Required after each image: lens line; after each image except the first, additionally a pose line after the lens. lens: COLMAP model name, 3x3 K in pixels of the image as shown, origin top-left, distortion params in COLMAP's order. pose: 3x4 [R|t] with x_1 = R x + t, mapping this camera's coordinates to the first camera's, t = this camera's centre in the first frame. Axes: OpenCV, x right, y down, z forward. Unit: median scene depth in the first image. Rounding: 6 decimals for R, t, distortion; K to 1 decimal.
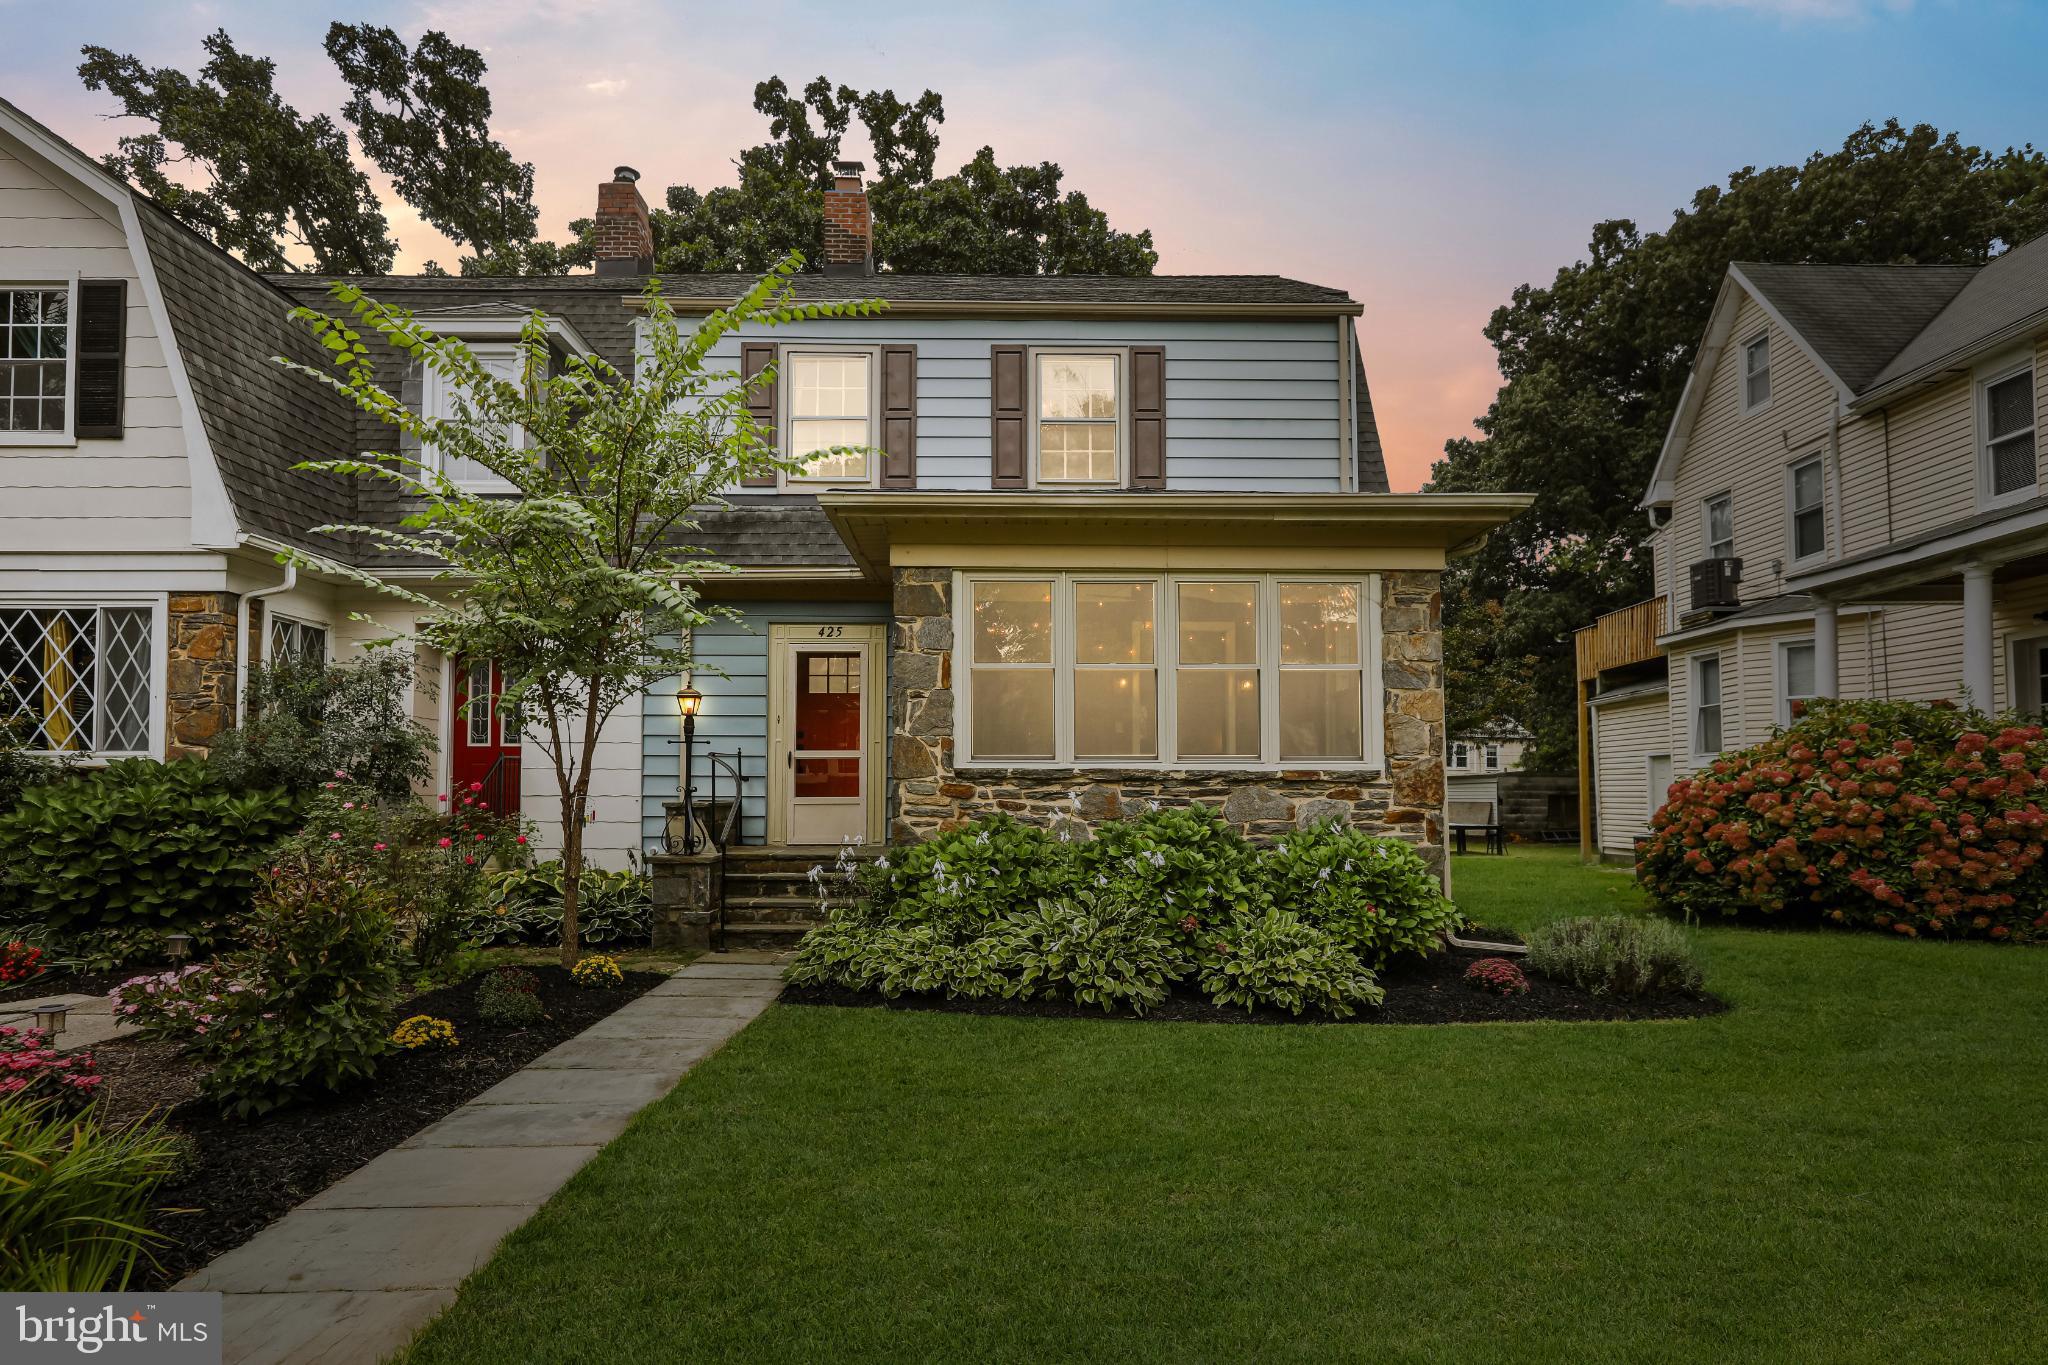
lens RADIAL K [[1174.8, 0, 1023.6], [0, 1174.8, 662.4], [0, 0, 1]] dist [0.005601, 0.004037]
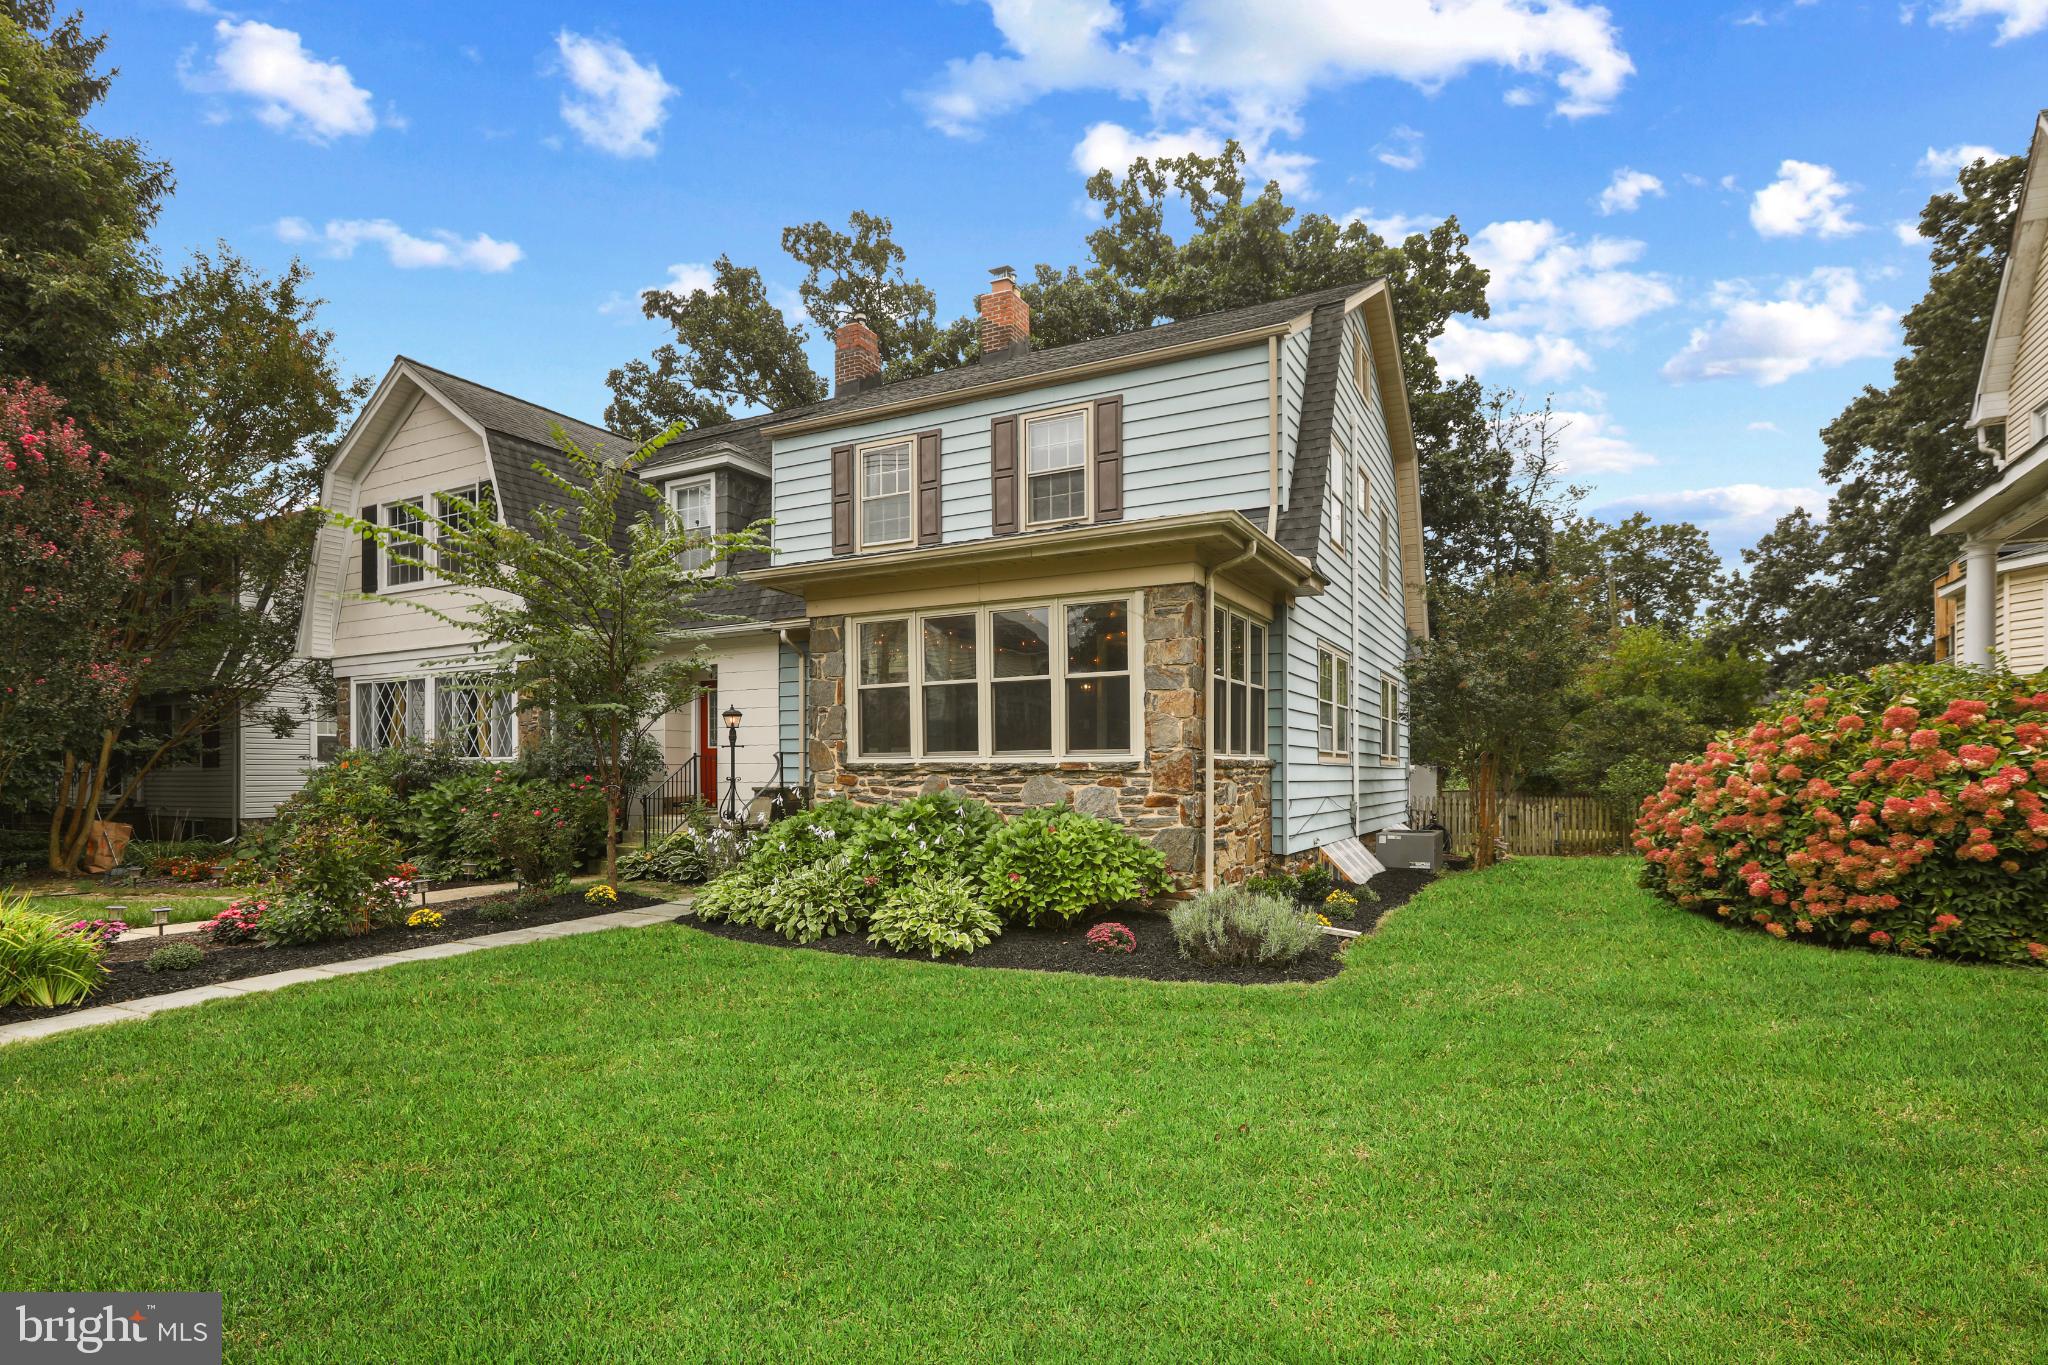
lens RADIAL K [[1059.9, 0, 1021.7], [0, 1059.9, 693.1], [0, 0, 1]] dist [0.000267, 0.000715]
pose [[0.872530, -0.042495, -0.486709, 0.663850], [0.060769, 0.997914, 0.021811, -0.004913], [0.484767, -0.048607, 0.873292, 0.031815]]
